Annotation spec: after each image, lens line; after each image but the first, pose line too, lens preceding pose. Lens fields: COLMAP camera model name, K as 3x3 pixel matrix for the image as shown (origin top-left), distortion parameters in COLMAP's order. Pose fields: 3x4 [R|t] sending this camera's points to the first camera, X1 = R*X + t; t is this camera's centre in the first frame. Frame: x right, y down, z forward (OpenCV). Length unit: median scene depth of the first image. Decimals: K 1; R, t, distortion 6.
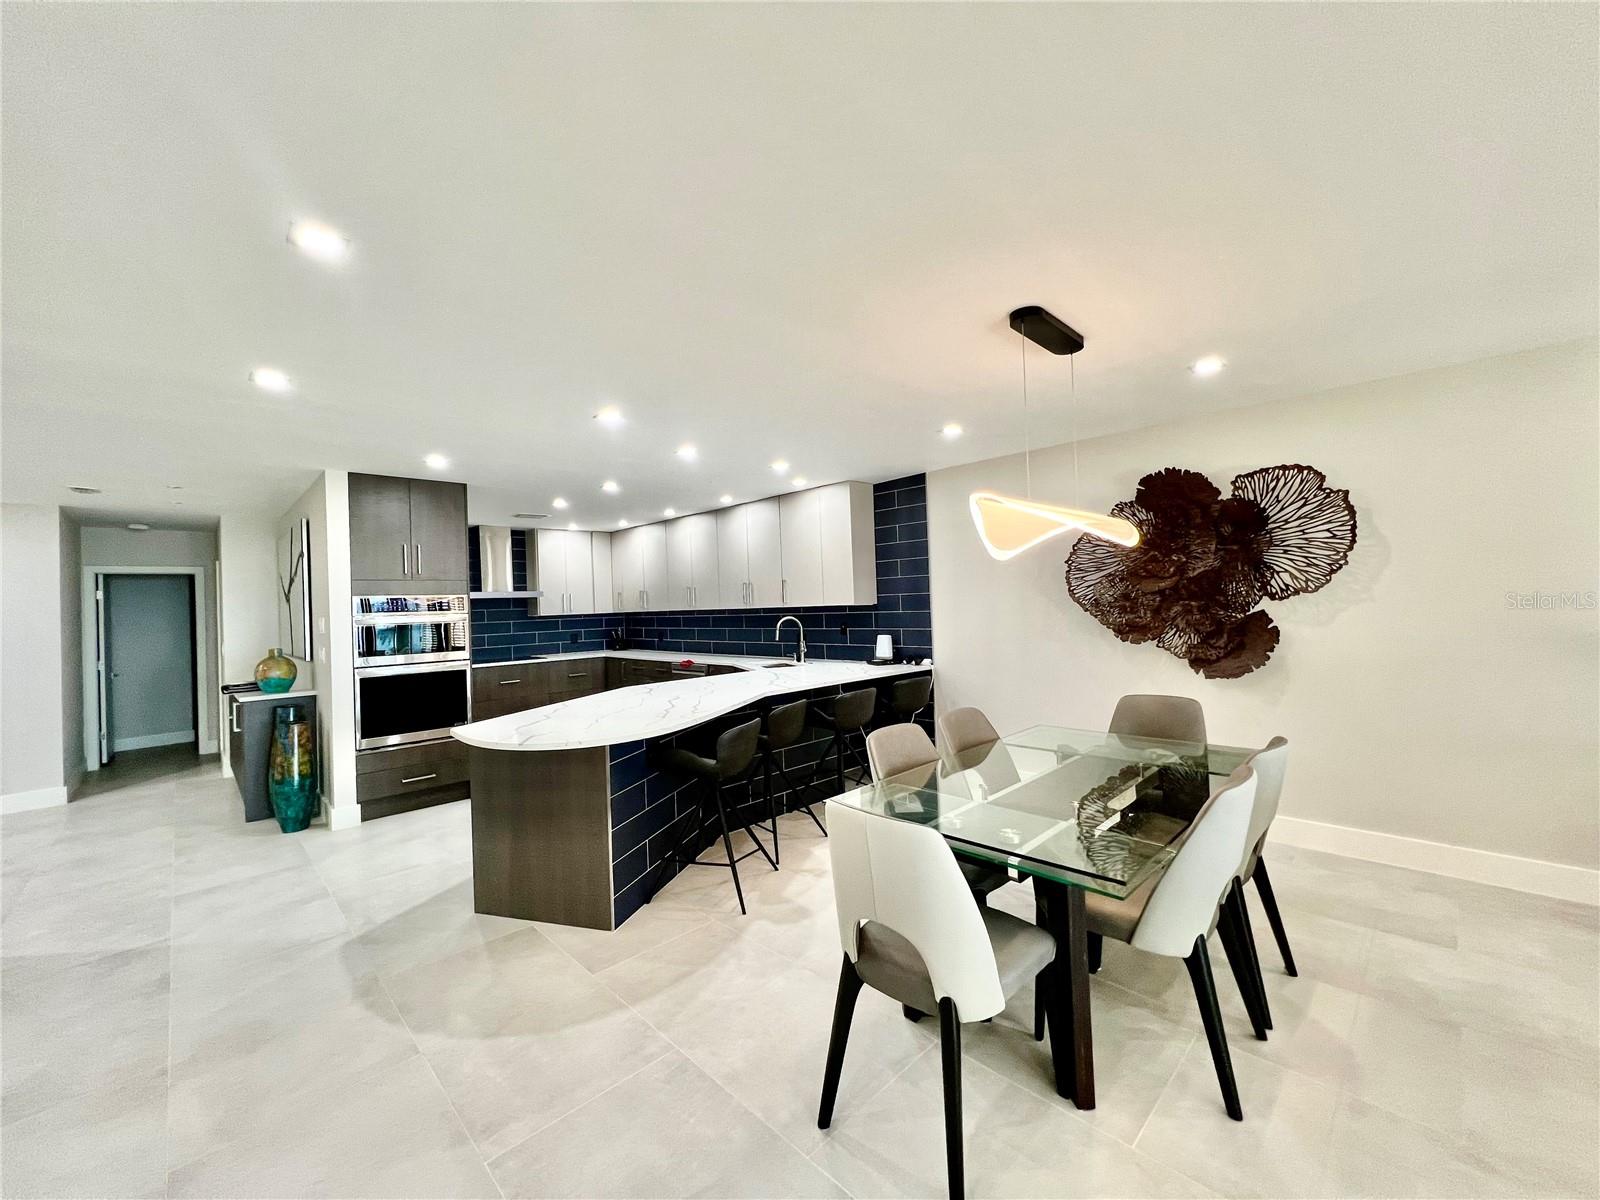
lens RADIAL K [[639.1, 0, 795.3], [0, 639.1, 598.5], [0, 0, 1]] dist [-0.000091, 0.000487]
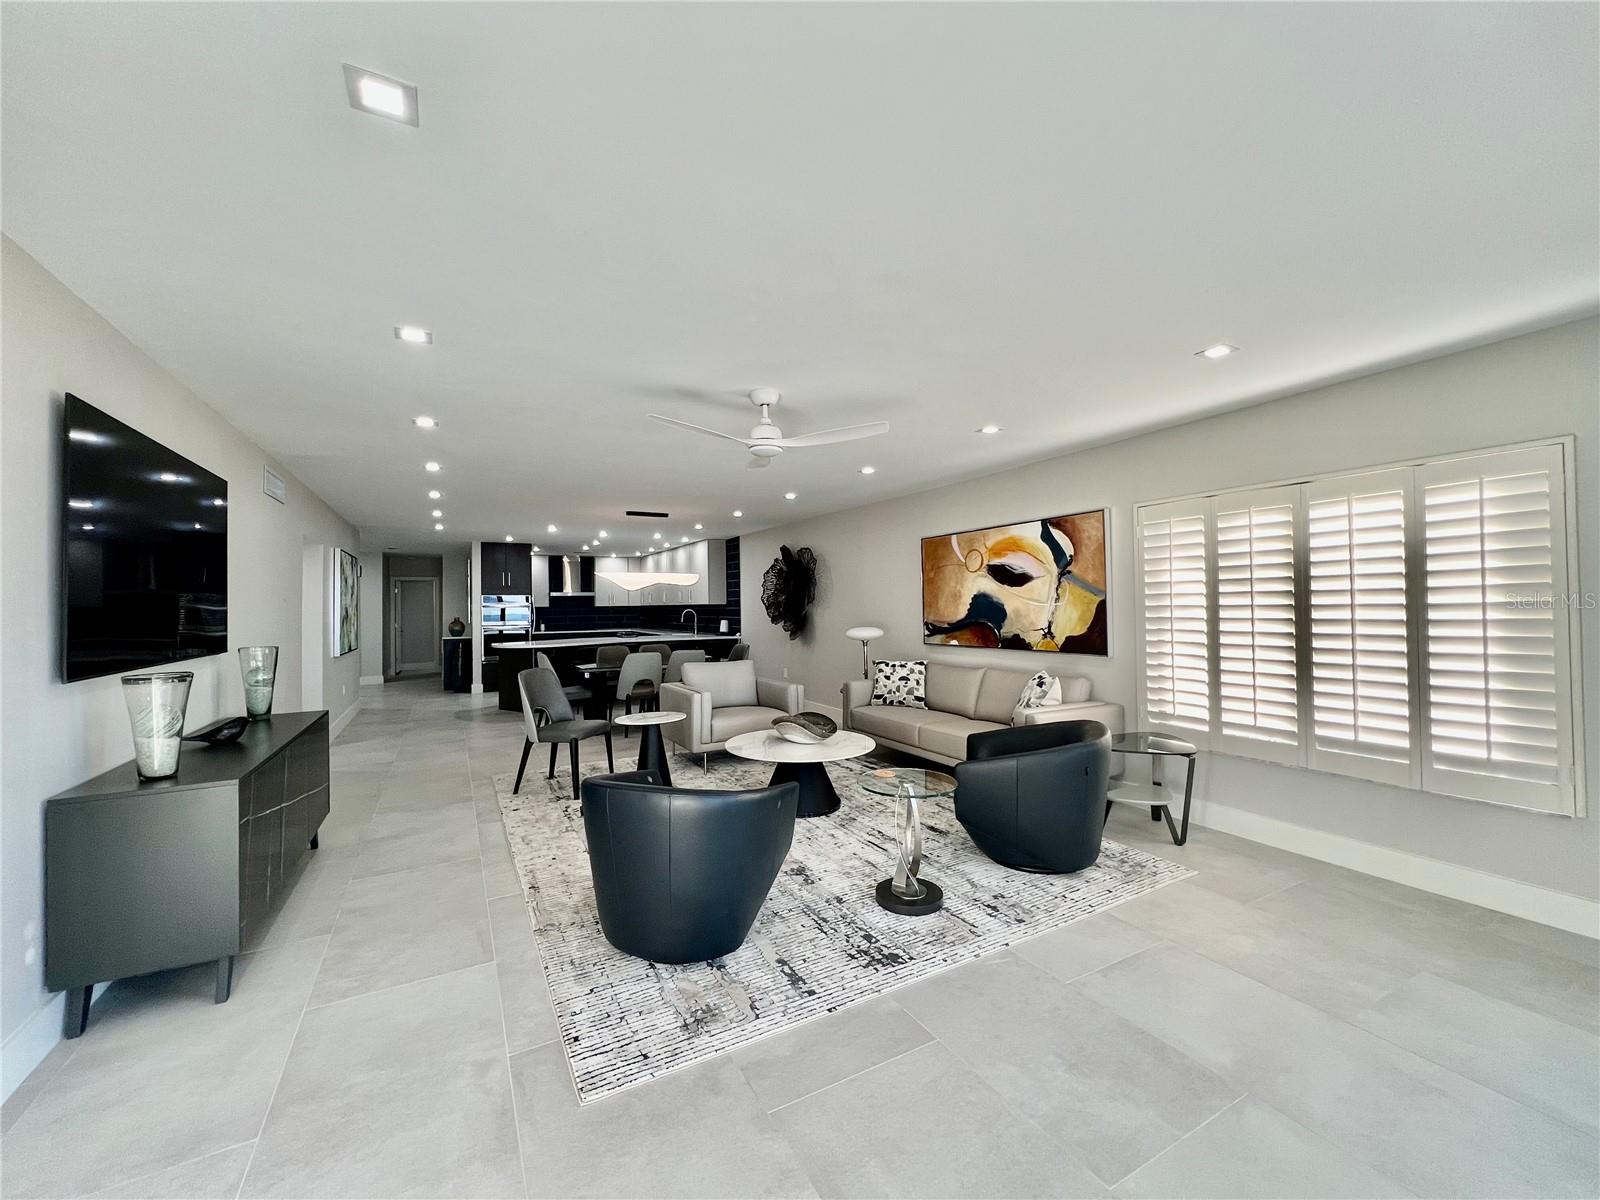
lens RADIAL K [[638.4, 0, 796.8], [0, 638.4, 600.4], [0, 0, 1]] dist [0.000156, -0.000004]
pose [[0.963608, 0.021780, -0.266431, 0.851941], [-0.020008, 0.999756, 0.009365, -0.024328], [0.266570, -0.003693, 0.963808, -0.771957]]
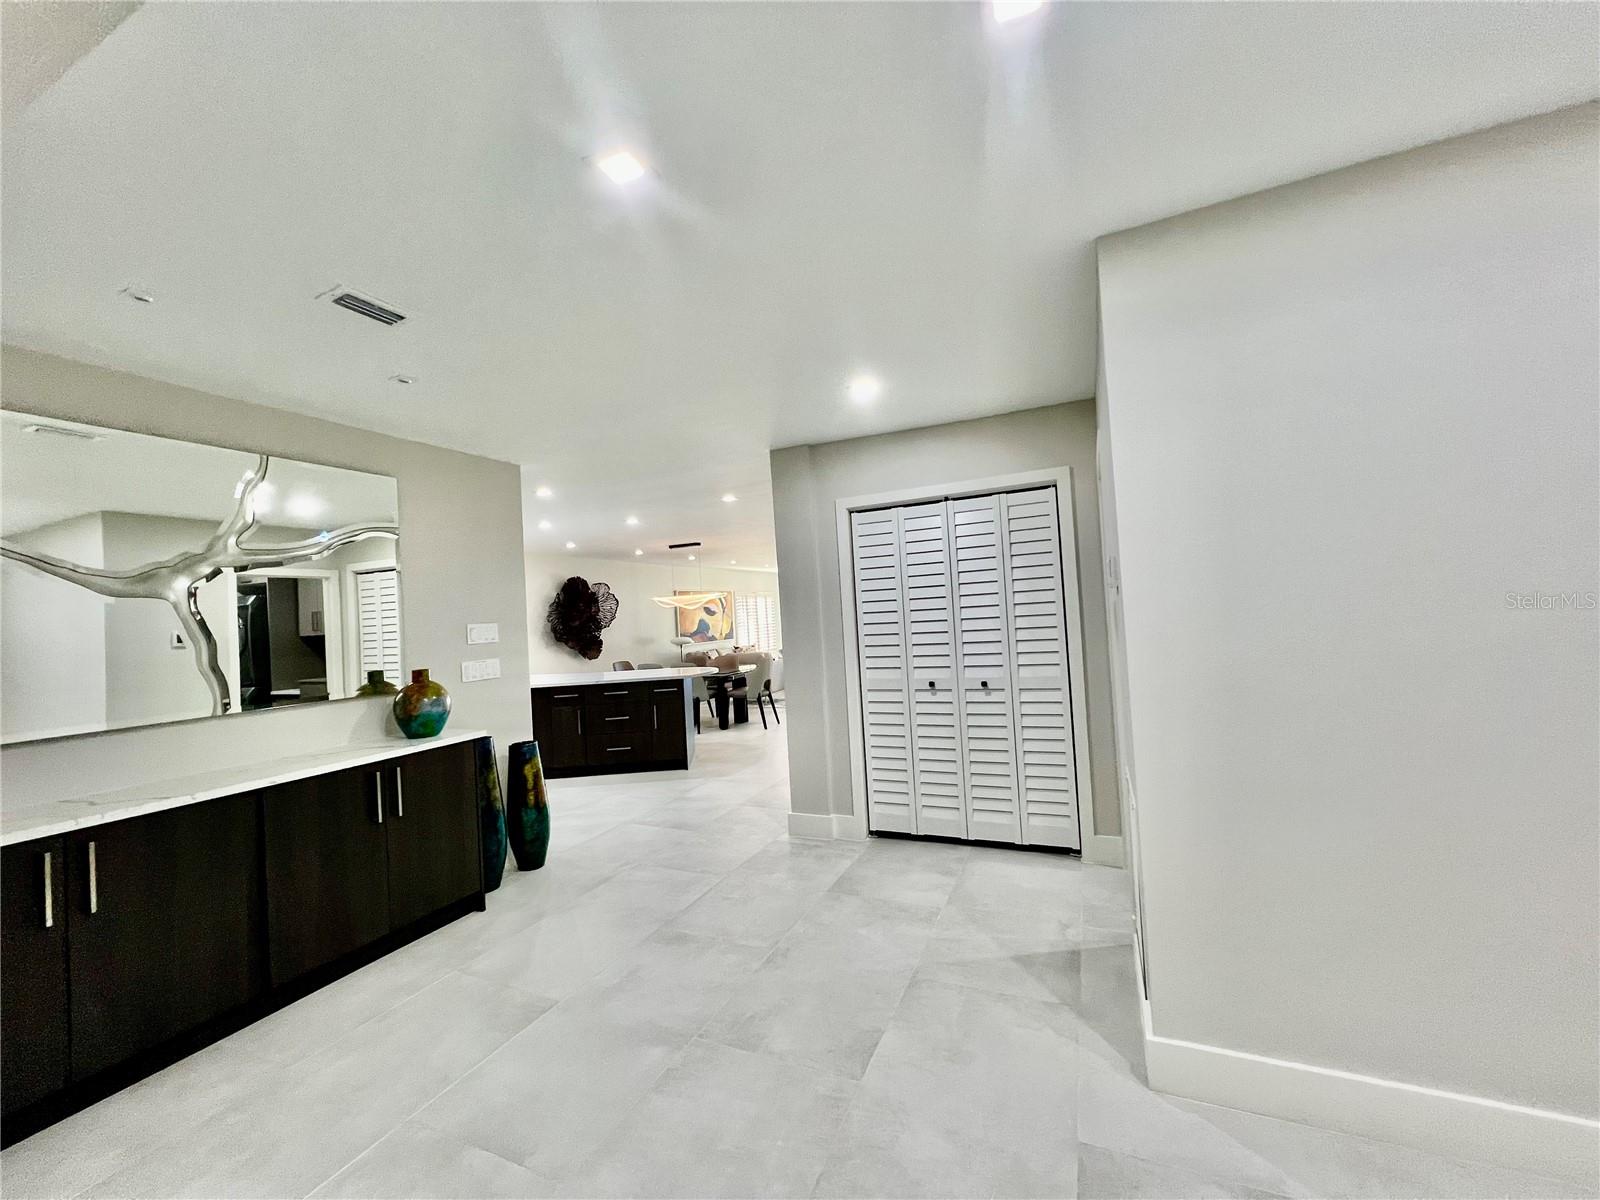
lens RADIAL K [[639.1, 0, 795.3], [0, 639.1, 598.5], [0, 0, 1]] dist [-0.000091, 0.000487]
pose [[-0.357953, 0.083646, 0.929986, -1.403229], [0.061951, 0.995912, -0.065731, 0.066807], [-0.931682, 0.034086, -0.361671, 0.778986]]
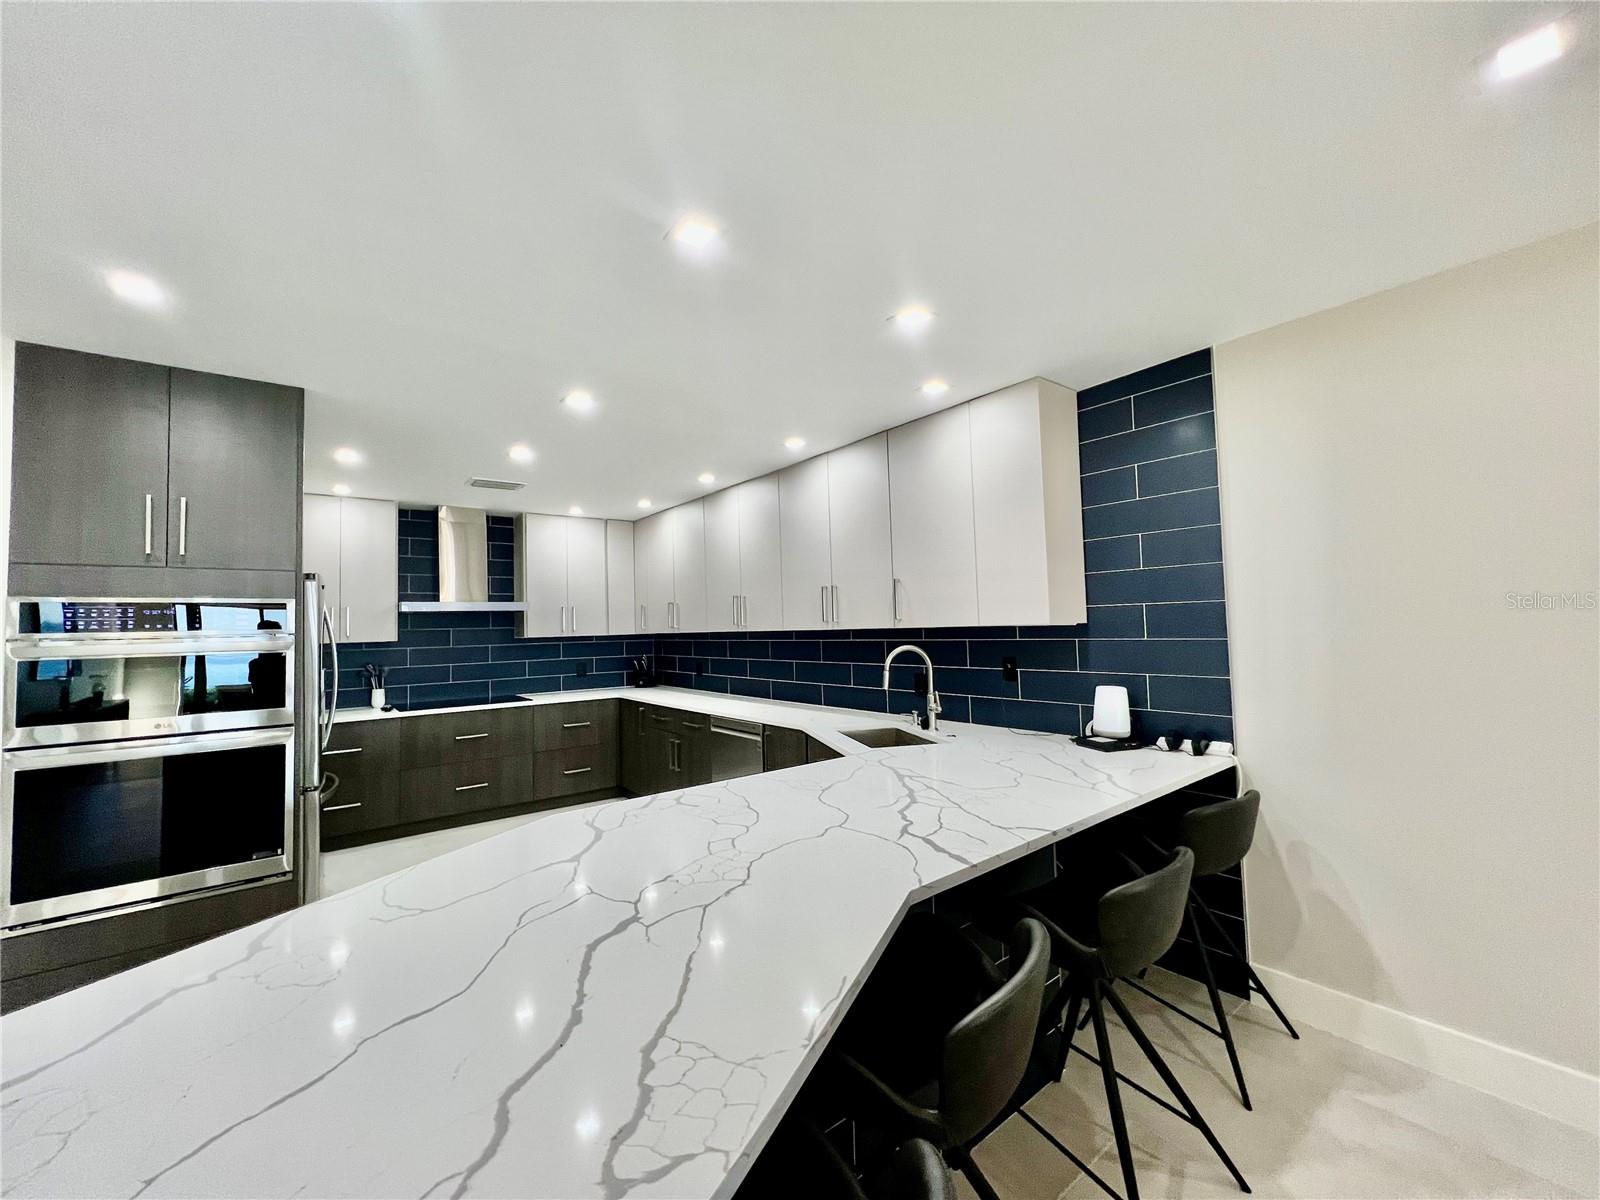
lens RADIAL K [[639.1, 0, 795.3], [0, 639.1, 598.5], [0, 0, 1]] dist [-0.000091, 0.000487]
pose [[0.994163, 0.002770, -0.107856, -0.049909], [-0.006270, 0.999464, -0.032125, 0.007162], [0.107709, 0.032614, 0.993647, 0.482302]]
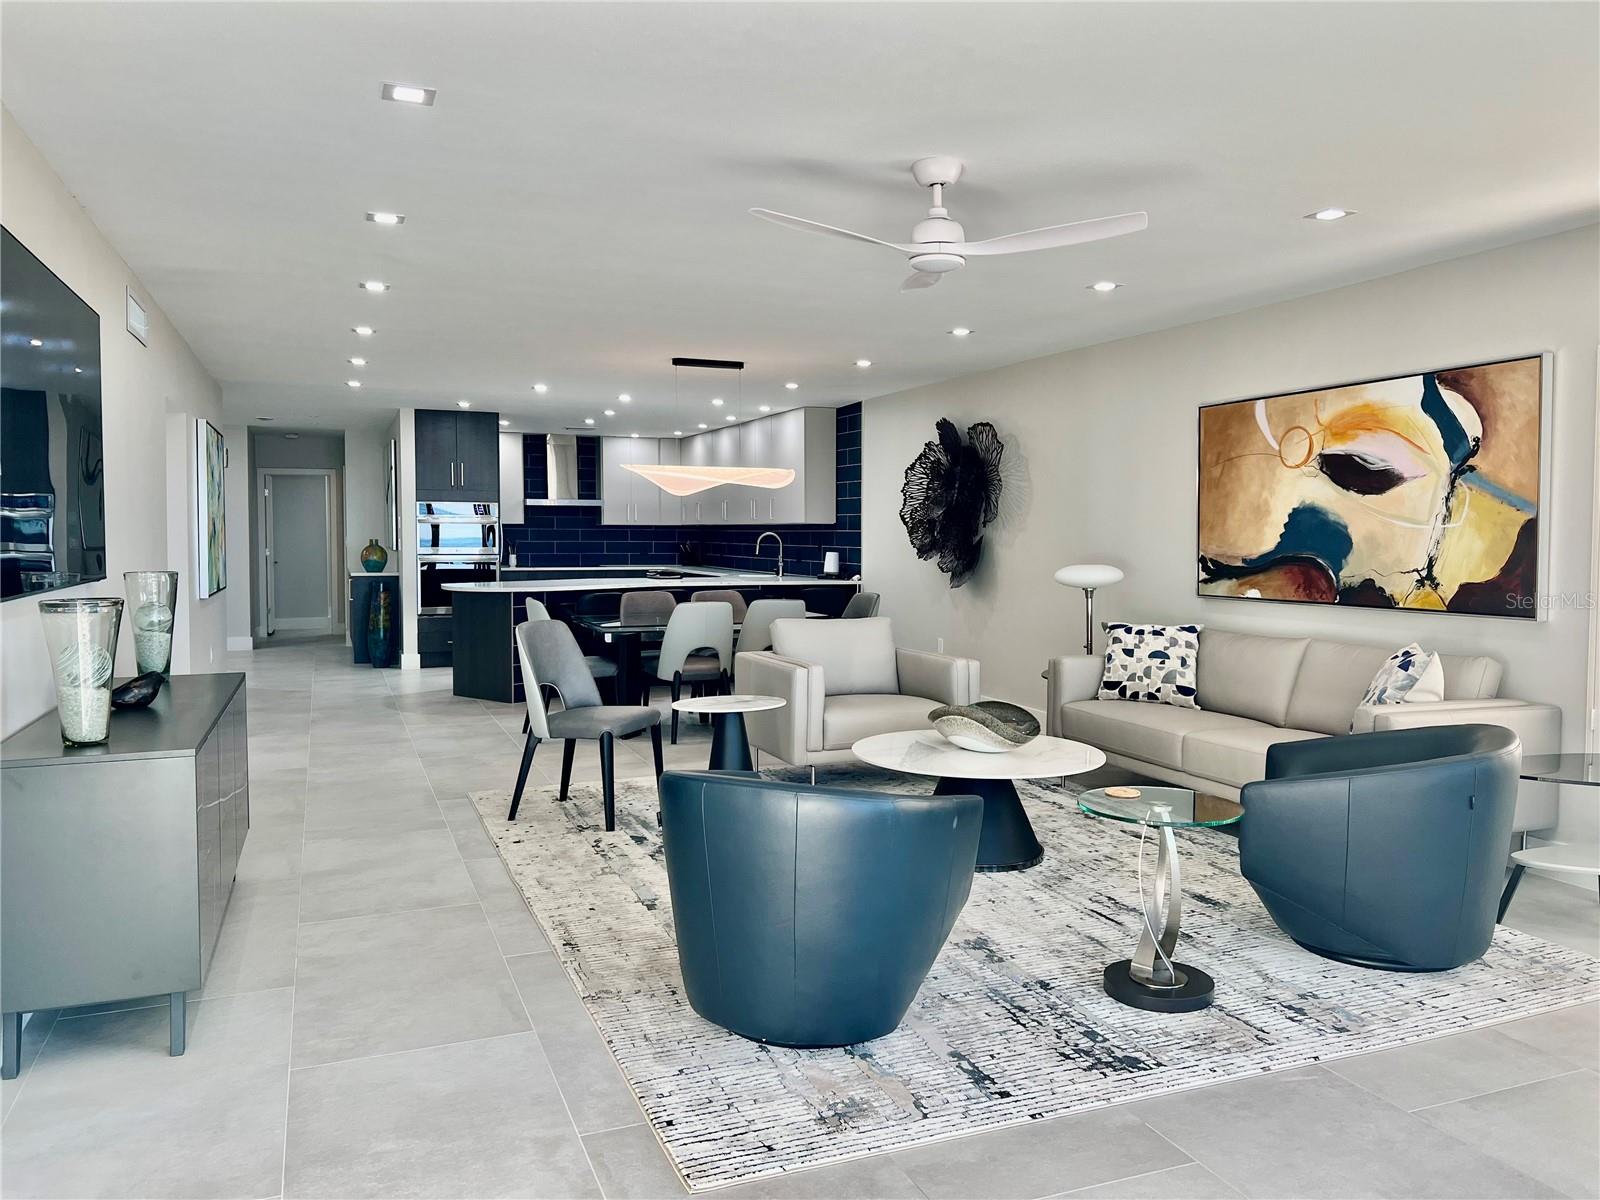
lens RADIAL K [[1200.3, 0, 814.8], [0, 1200.3, 591.9], [0, 0, 1]] dist [0.057495, -0.072743]
pose [[0.926710, 0.056577, -0.371495, 0.862447], [-0.032325, 0.996939, 0.071194, -0.018284], [0.374385, -0.053968, 0.925701, -0.873753]]
